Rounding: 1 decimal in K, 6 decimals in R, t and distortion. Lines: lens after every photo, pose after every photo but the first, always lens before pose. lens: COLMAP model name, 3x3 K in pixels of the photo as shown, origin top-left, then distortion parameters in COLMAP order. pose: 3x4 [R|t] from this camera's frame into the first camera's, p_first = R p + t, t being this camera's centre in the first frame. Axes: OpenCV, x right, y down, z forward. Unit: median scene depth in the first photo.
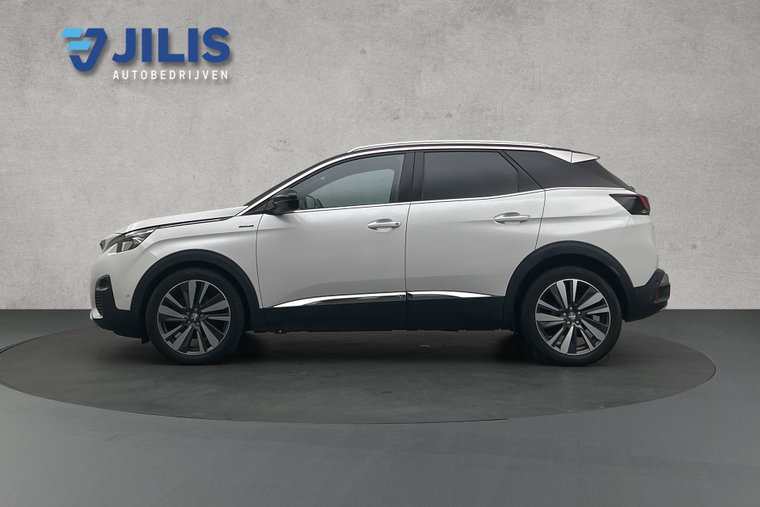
lens RADIAL K [[593.6, 0, 379.8], [0, 593.6, 253.3], [0, 0, 1]] dist [-0.008684, 0.007664]
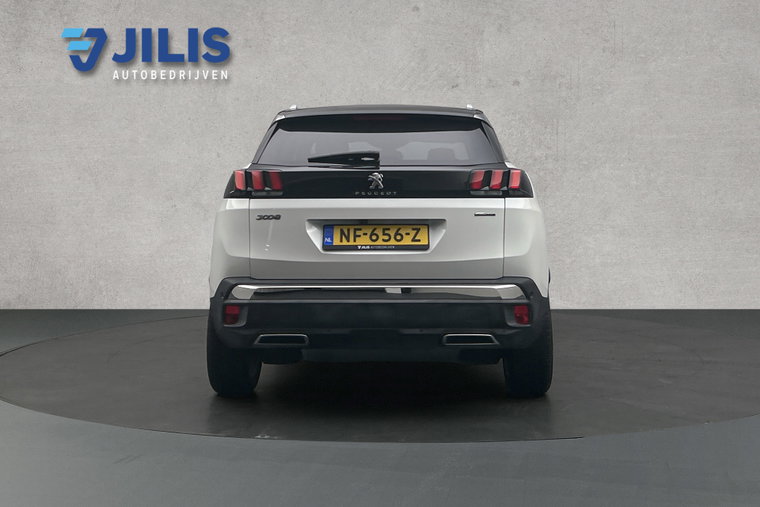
lens RADIAL K [[593.6, 0, 379.9], [0, 593.6, 253.8], [0, 0, 1]] dist [-0.008684, 0.007664]
pose [[1.000000, -0.000066, 0.000282, -0.080255], [0.000066, 1.000000, 0.000373, 0.013904], [-0.000282, -0.000373, 1.000000, 0.142823]]
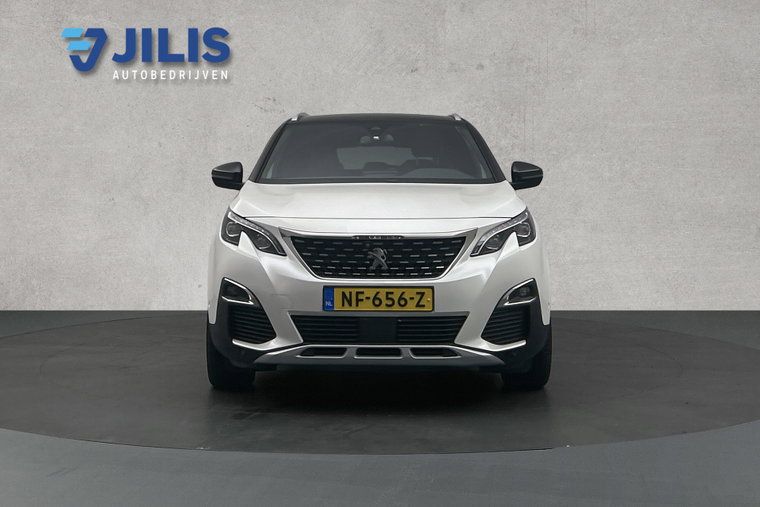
lens RADIAL K [[593.6, 0, 380.2], [0, 593.6, 253.1], [0, 0, 1]] dist [-0.008684, 0.007664]
pose [[1.000000, 0.000010, 0.000325, -0.017798], [-0.000009, 1.000000, -0.000852, 0.017975], [-0.000325, 0.000852, 1.000000, 0.203842]]
